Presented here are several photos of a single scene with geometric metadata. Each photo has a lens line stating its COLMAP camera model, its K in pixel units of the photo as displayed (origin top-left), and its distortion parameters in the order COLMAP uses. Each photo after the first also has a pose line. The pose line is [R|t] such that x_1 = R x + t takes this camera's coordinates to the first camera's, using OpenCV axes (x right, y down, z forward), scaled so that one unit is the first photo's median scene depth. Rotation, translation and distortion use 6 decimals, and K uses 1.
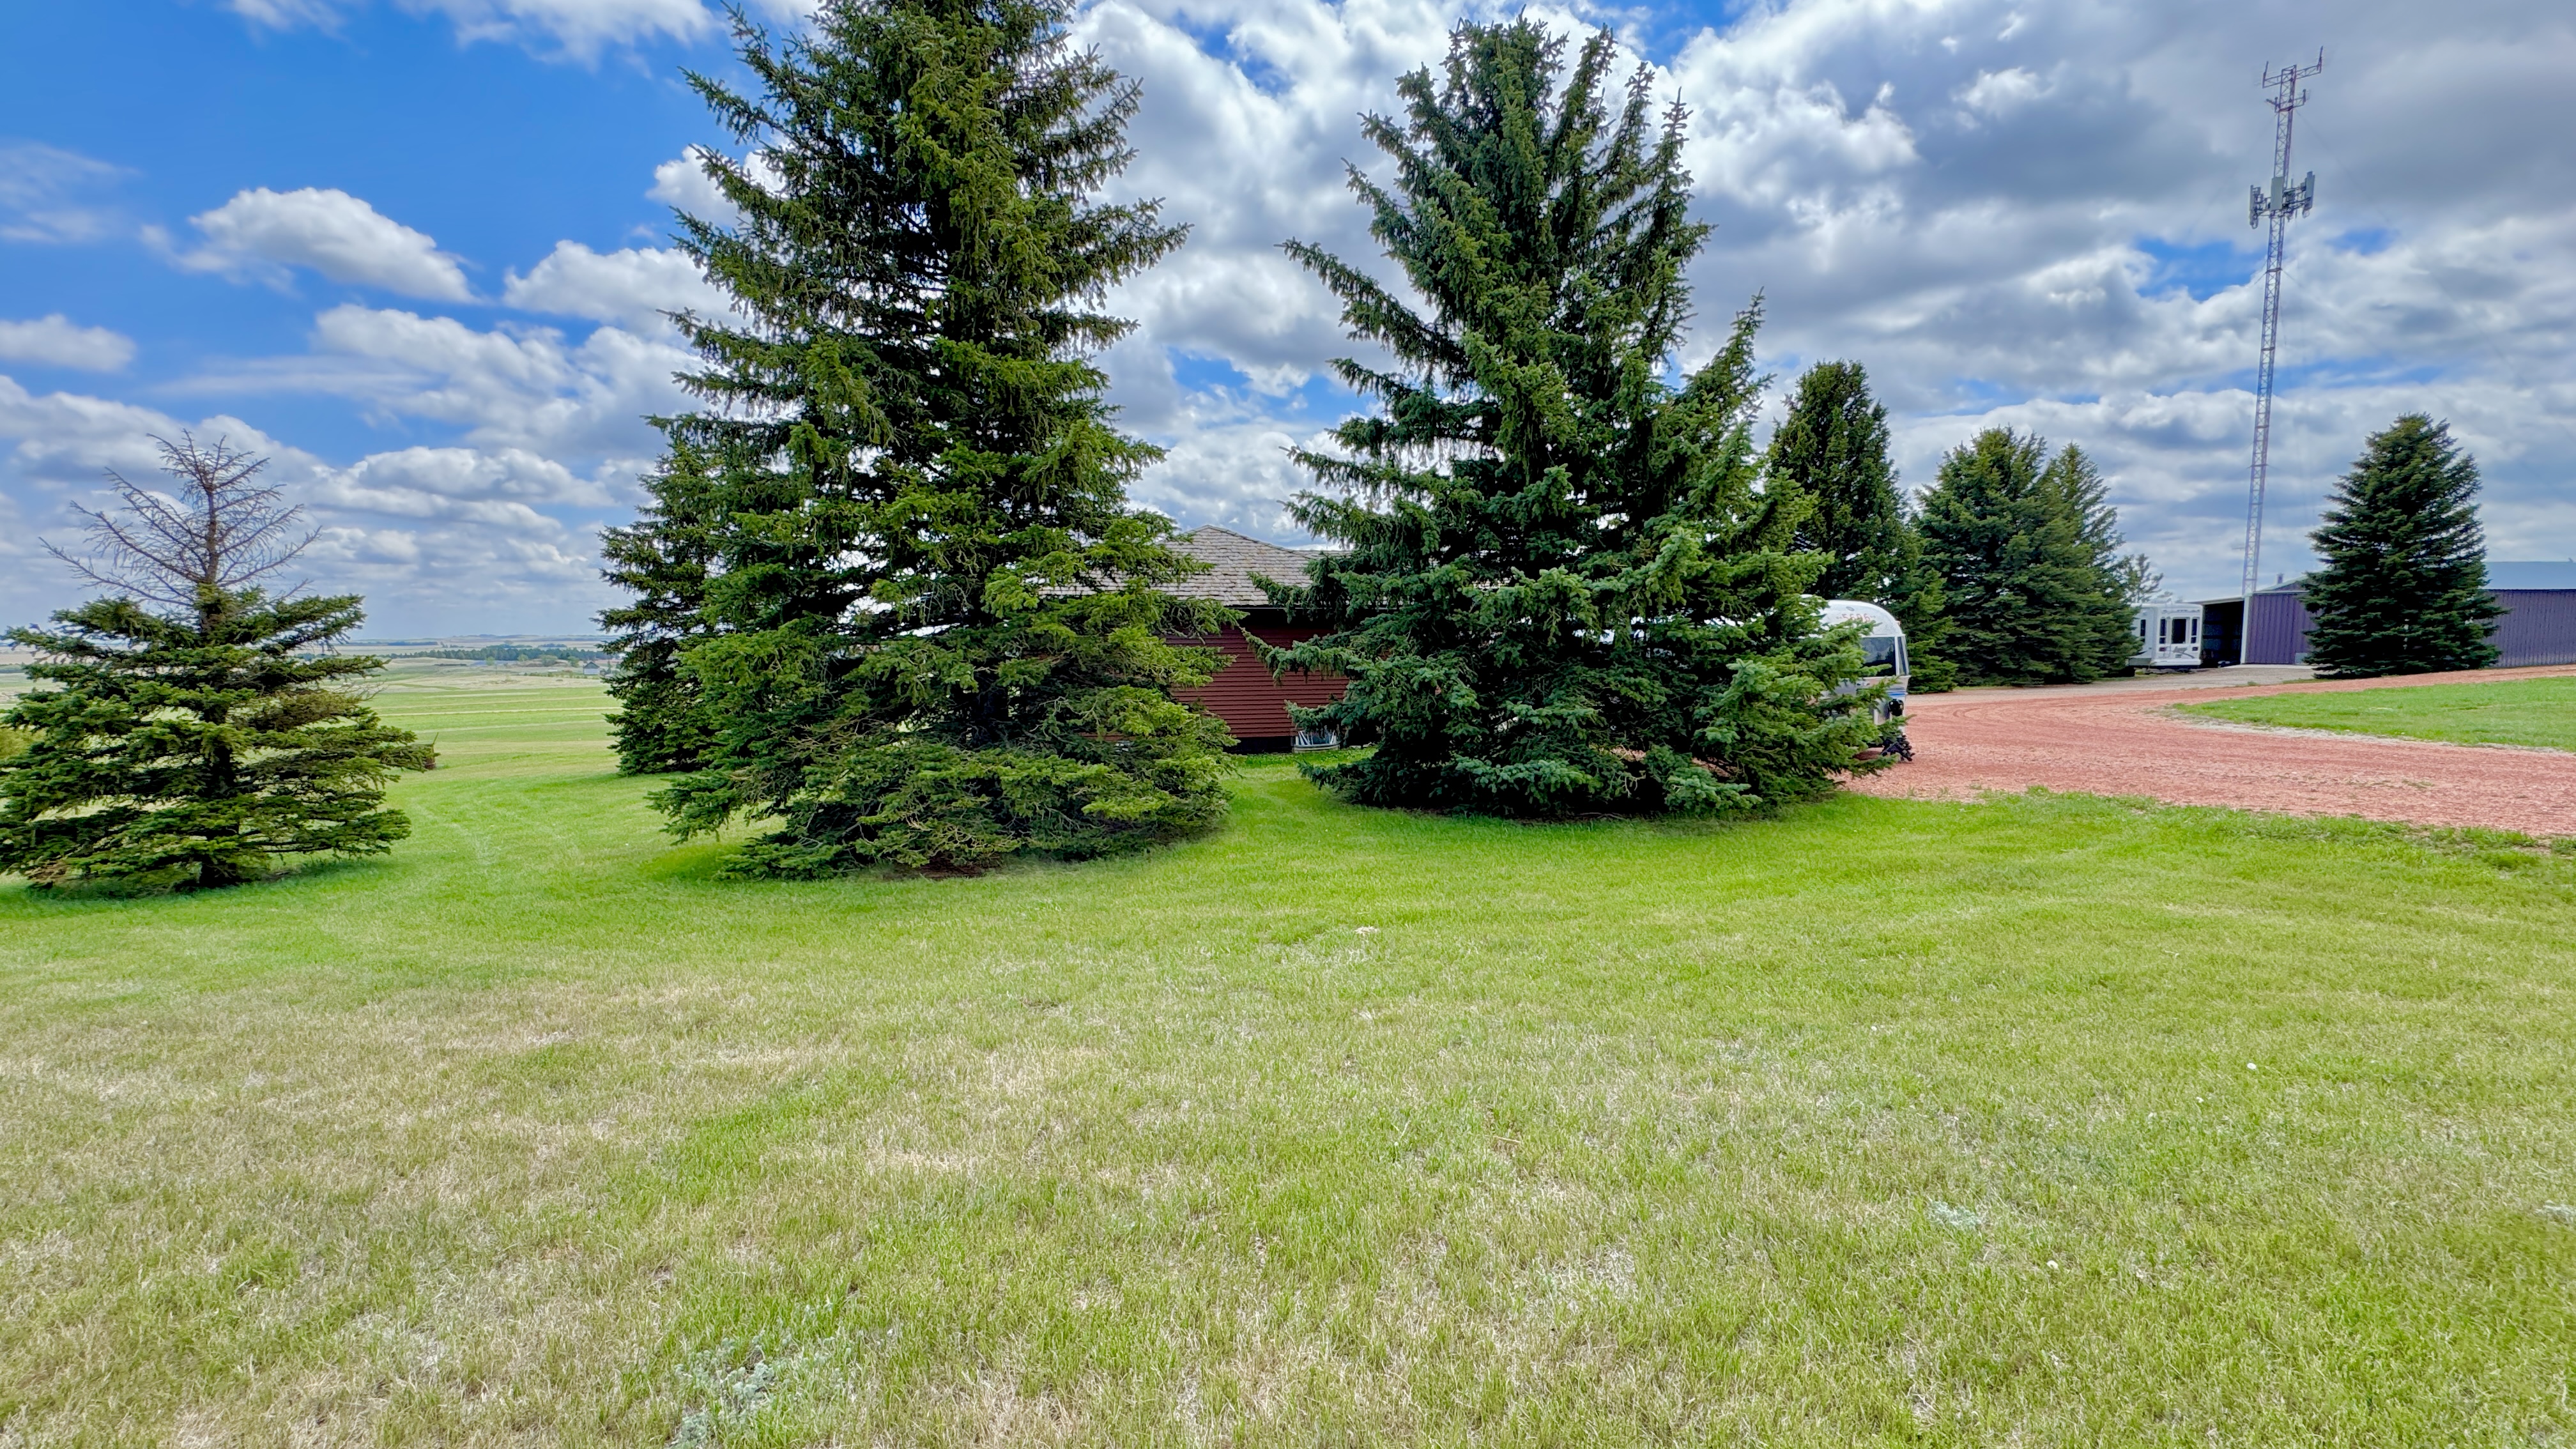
lens RADIAL K [[1023.9, 0, 1288.0], [0, 1023.9, 724.5], [0, 0, 1]] dist [-0.002594, 0.000120]
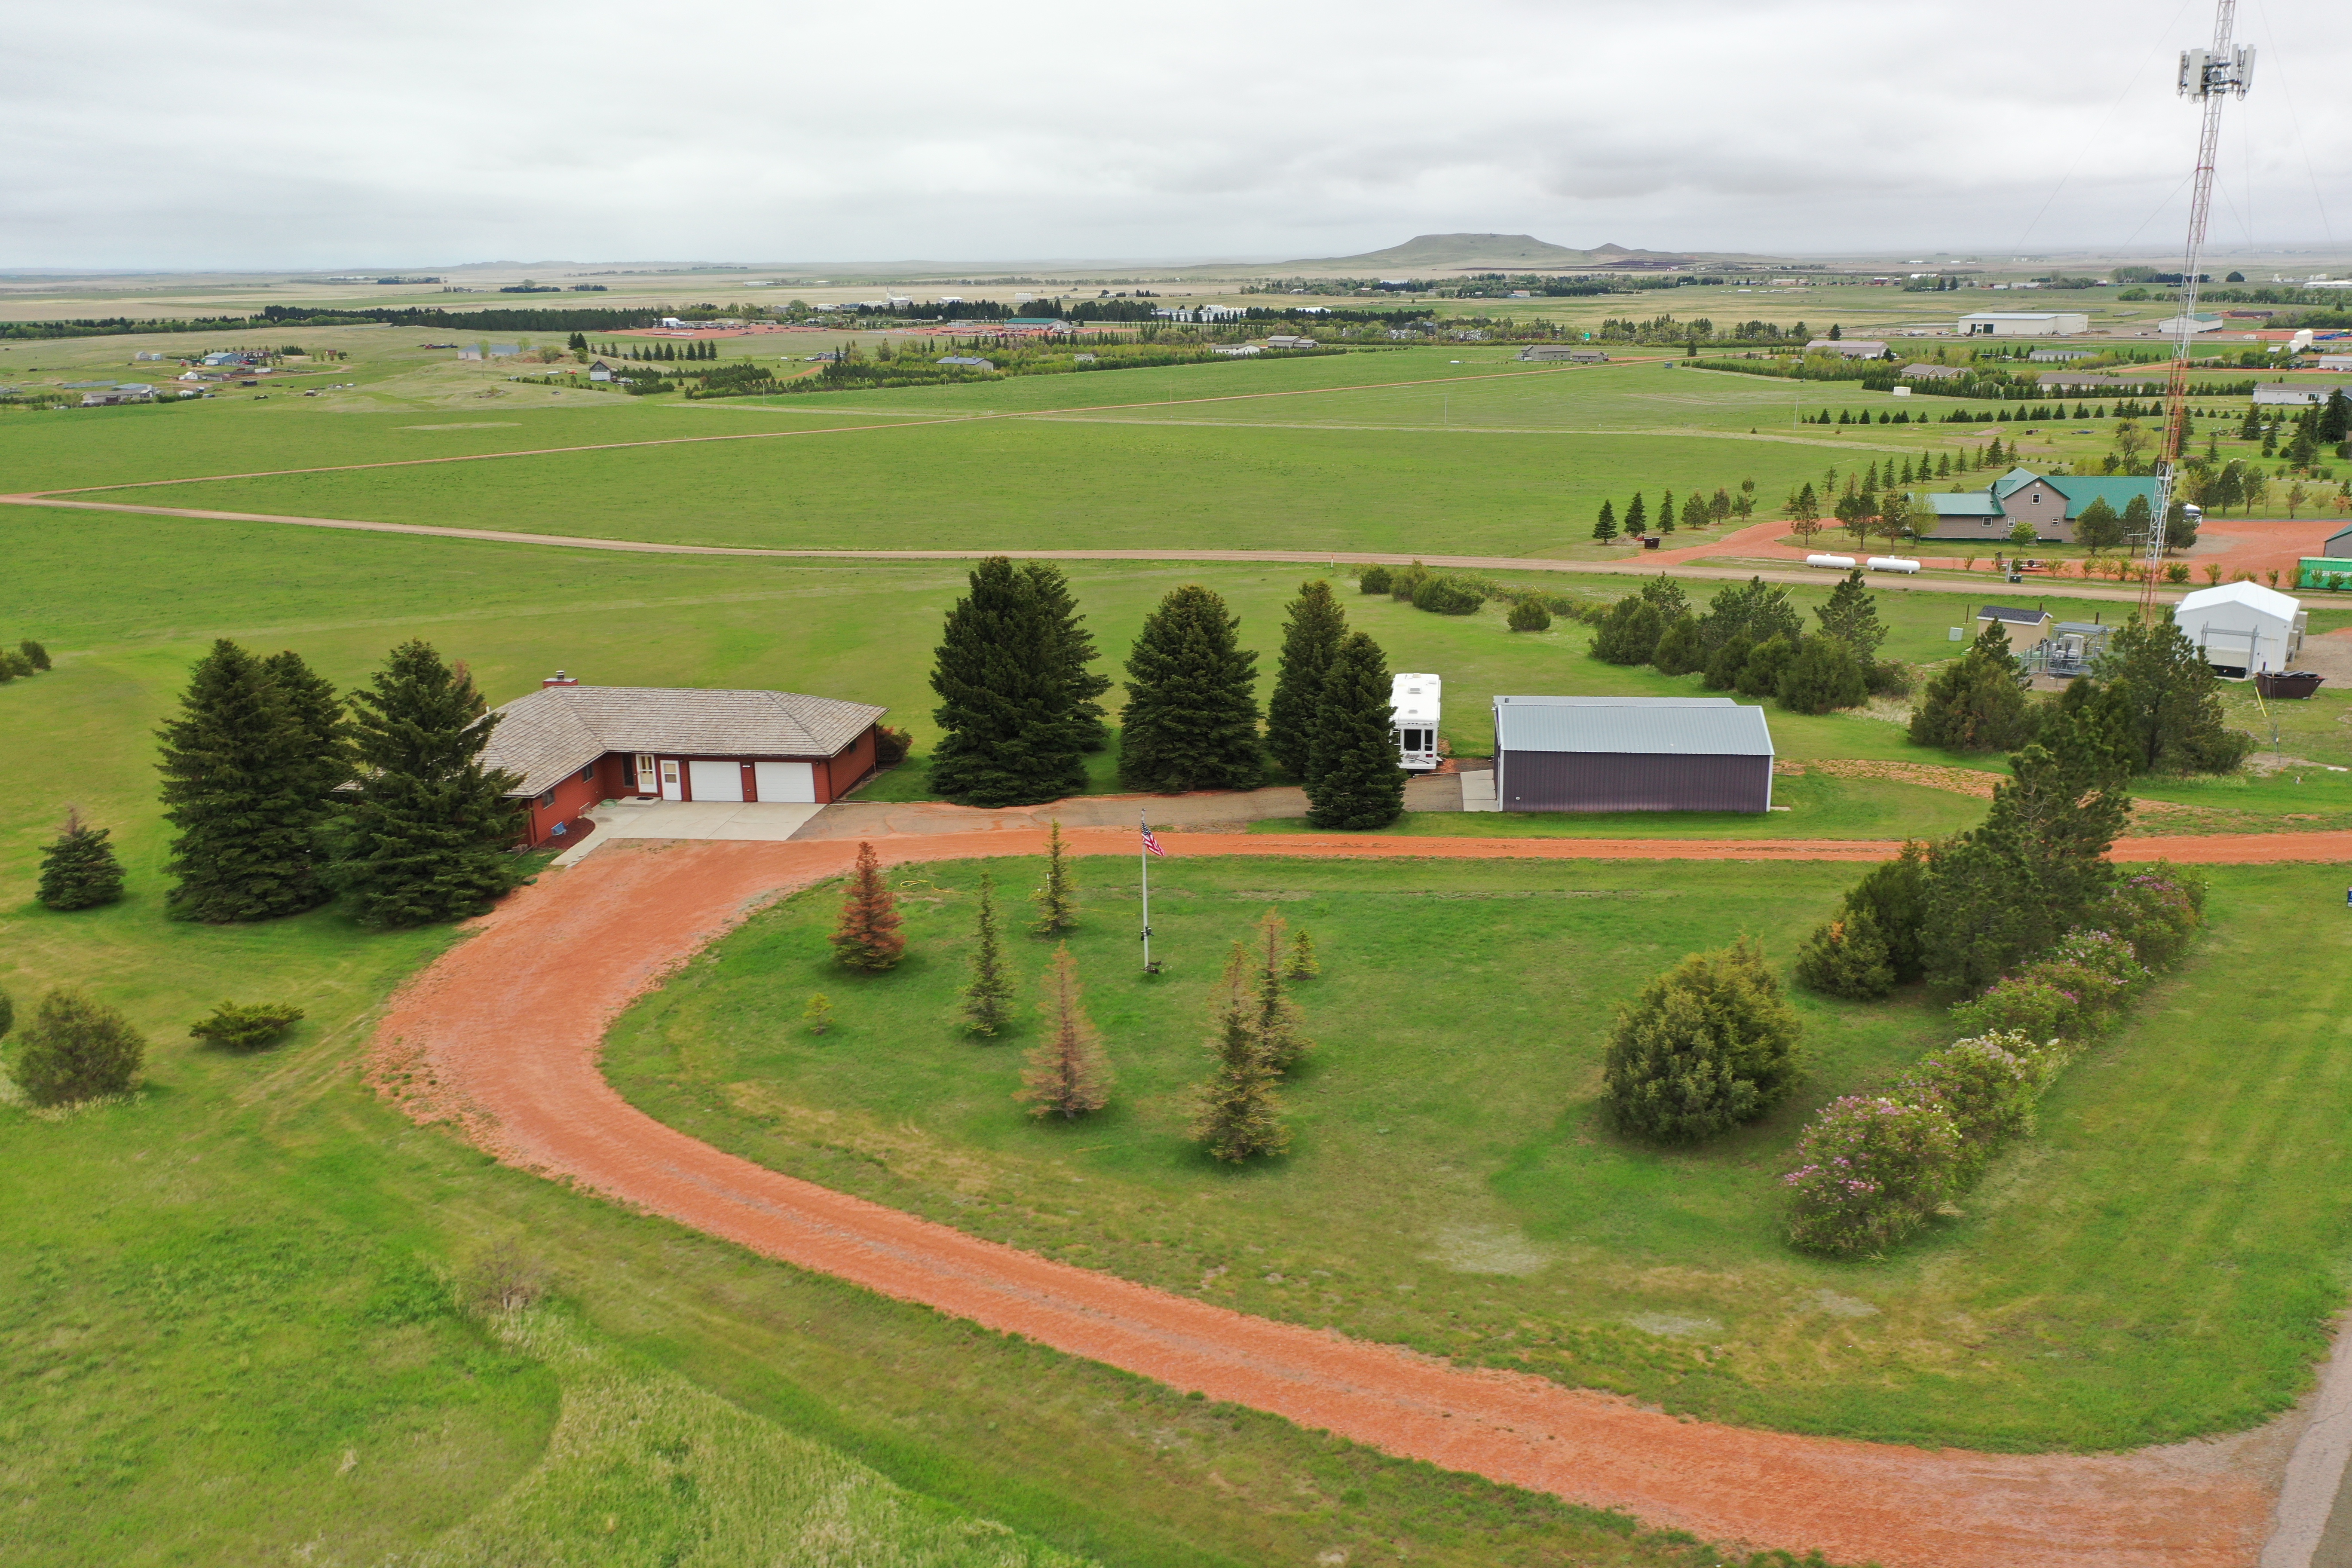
lens RADIAL K [[1863.6, 0, 1176.0], [0, 1863.6, 784.0], [0, 0, 1]] dist [0.009254, 0.006009]
pose [[0.946380, 0.083146, -0.312174, 5.165581], [-0.024019, 0.981747, 0.188669, -1.756182], [0.322163, -0.171055, 0.931102, -4.309304]]
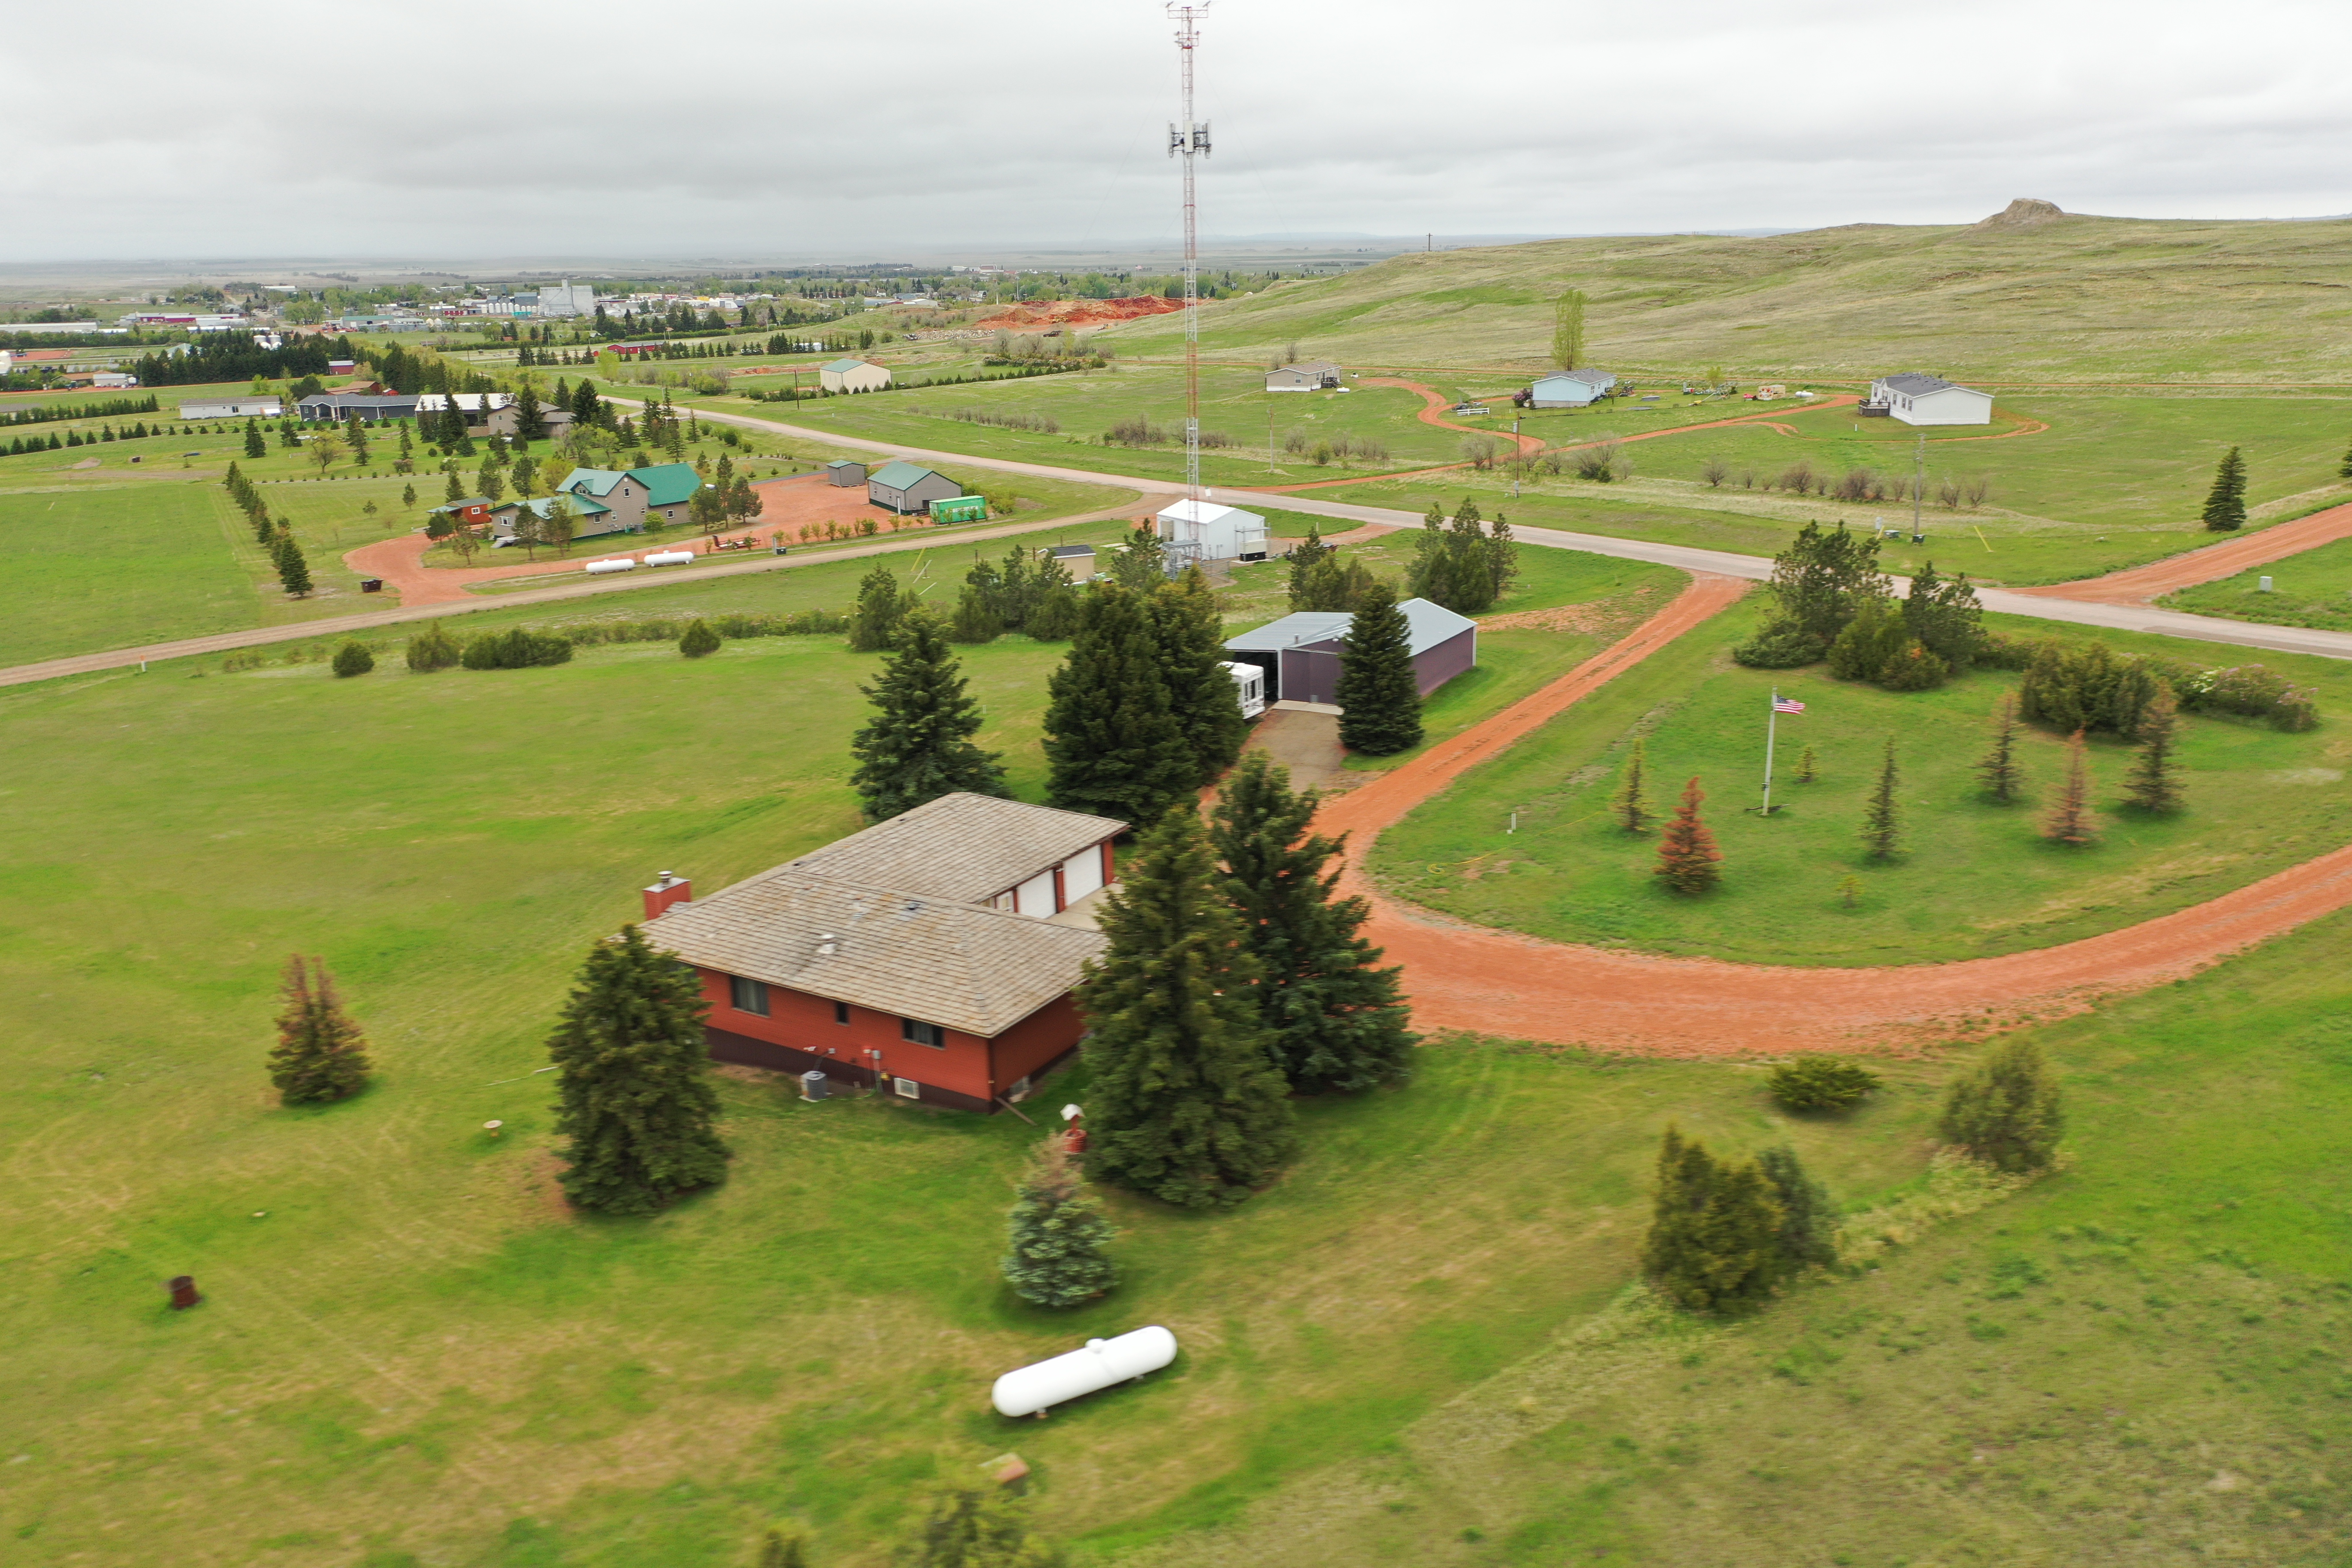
lens RADIAL K [[1864.3, 0, 1176.0], [0, 1864.3, 784.0], [0, 0, 1]] dist [0.010577, 0.013314]
pose [[0.661638, -0.213599, 0.718756, -3.878670], [0.081615, 0.973387, 0.214141, -2.012007], [-0.745368, -0.083022, 0.661463, -2.171522]]
